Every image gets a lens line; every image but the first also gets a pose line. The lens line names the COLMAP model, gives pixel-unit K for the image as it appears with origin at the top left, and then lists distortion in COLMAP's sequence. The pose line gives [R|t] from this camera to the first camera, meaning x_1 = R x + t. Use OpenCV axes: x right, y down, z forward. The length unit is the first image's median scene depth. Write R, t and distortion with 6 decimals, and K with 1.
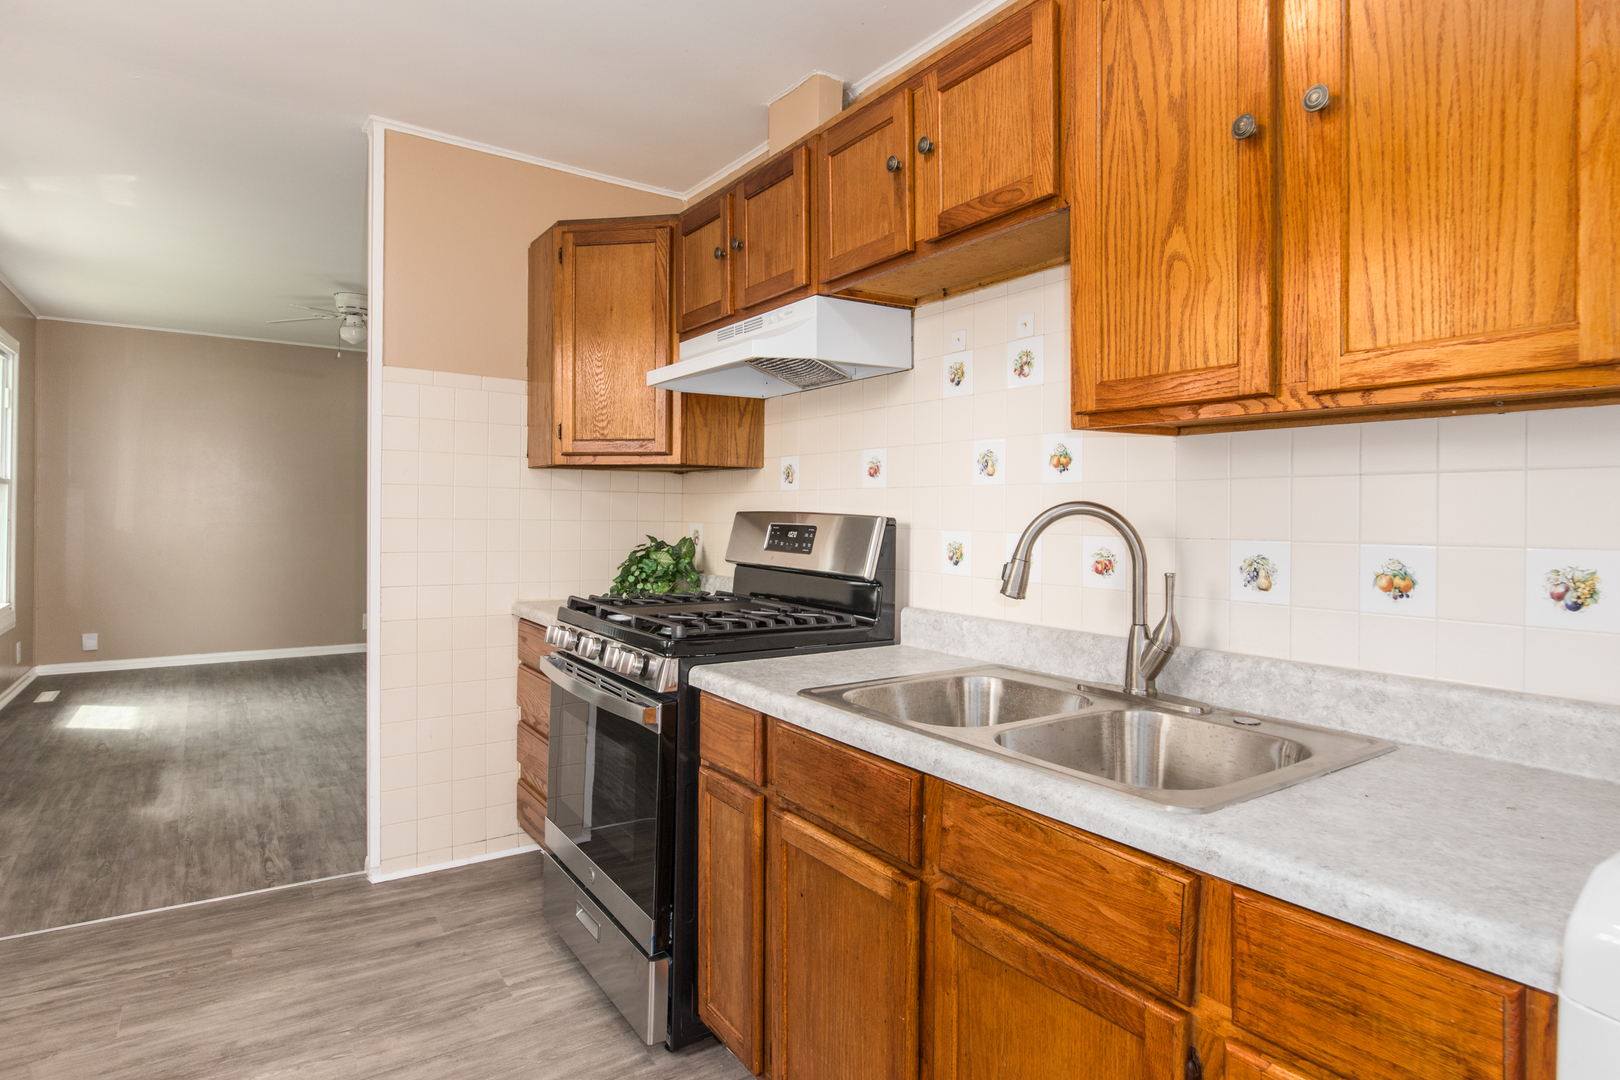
lens RADIAL K [[883.4, 0, 811.4], [0, 883.4, 508.6], [0, 0, 1]] dist [-0.046103, 0.030209]
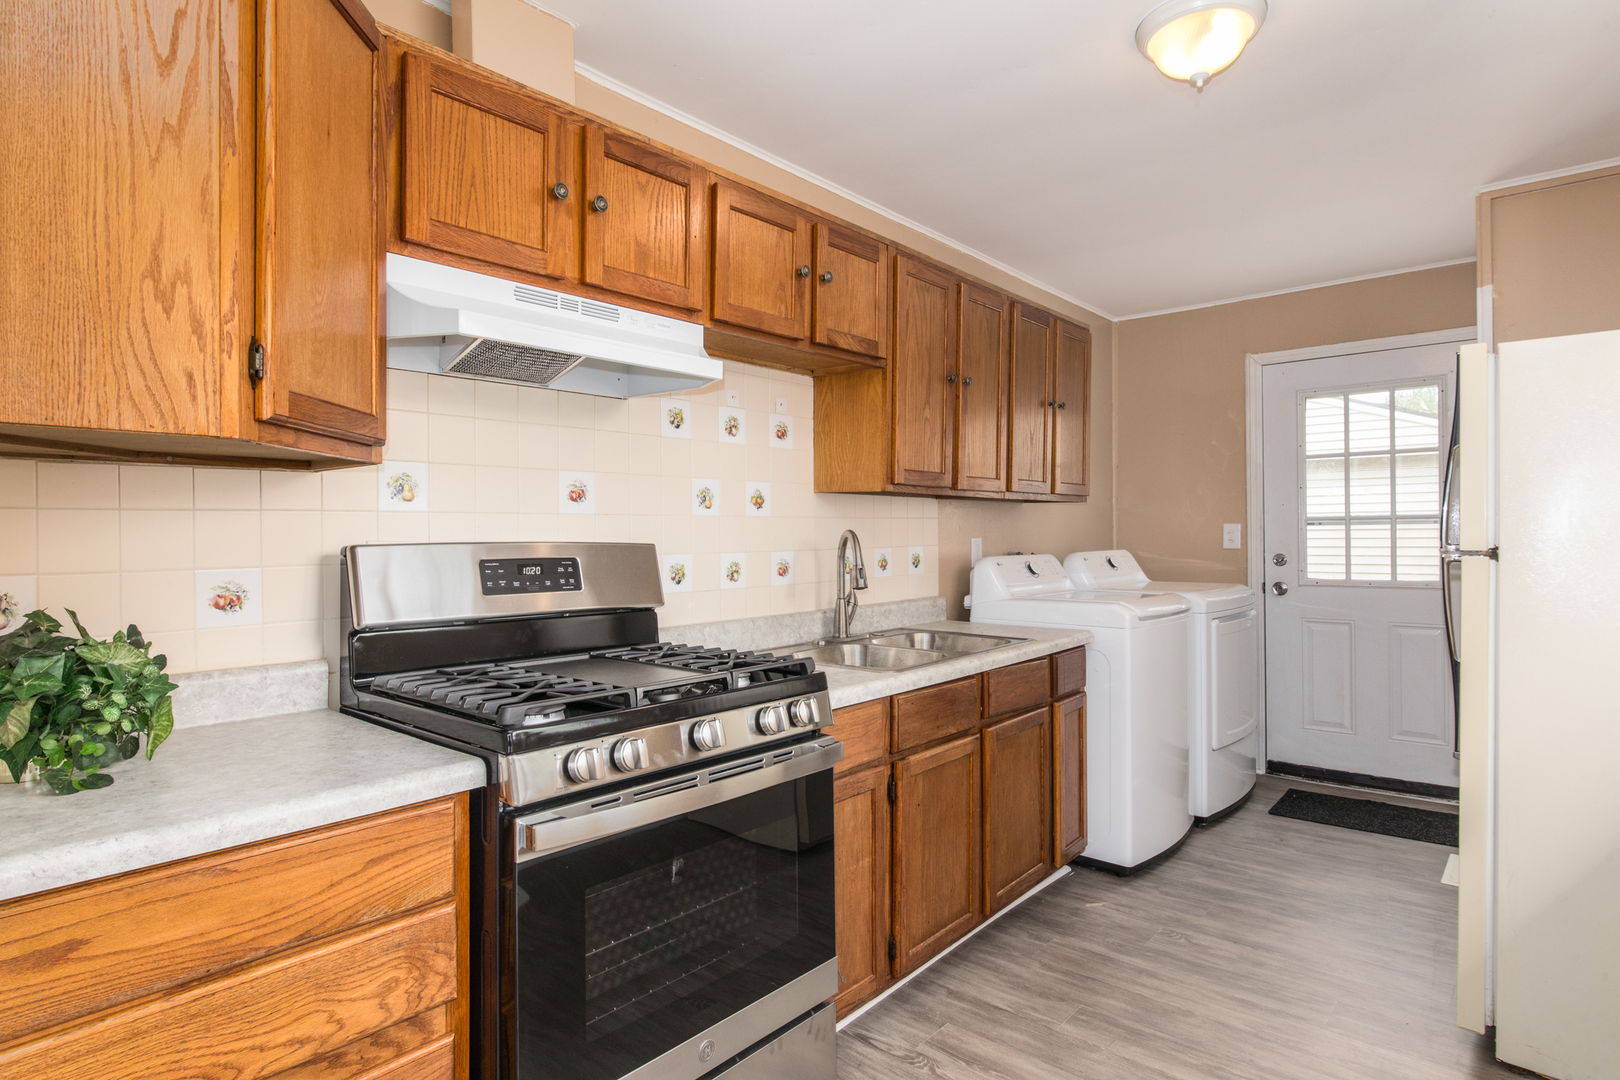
lens RADIAL K [[865.7, 0, 808.7], [0, 865.7, 519.7], [0, 0, 1]] dist [0.000611, 0.000339]
pose [[-0.251748, 0.007838, 0.967761, -1.109392], [0.005190, 0.999964, -0.006749, -0.013028], [-0.967779, 0.003324, -0.251779, 1.273554]]
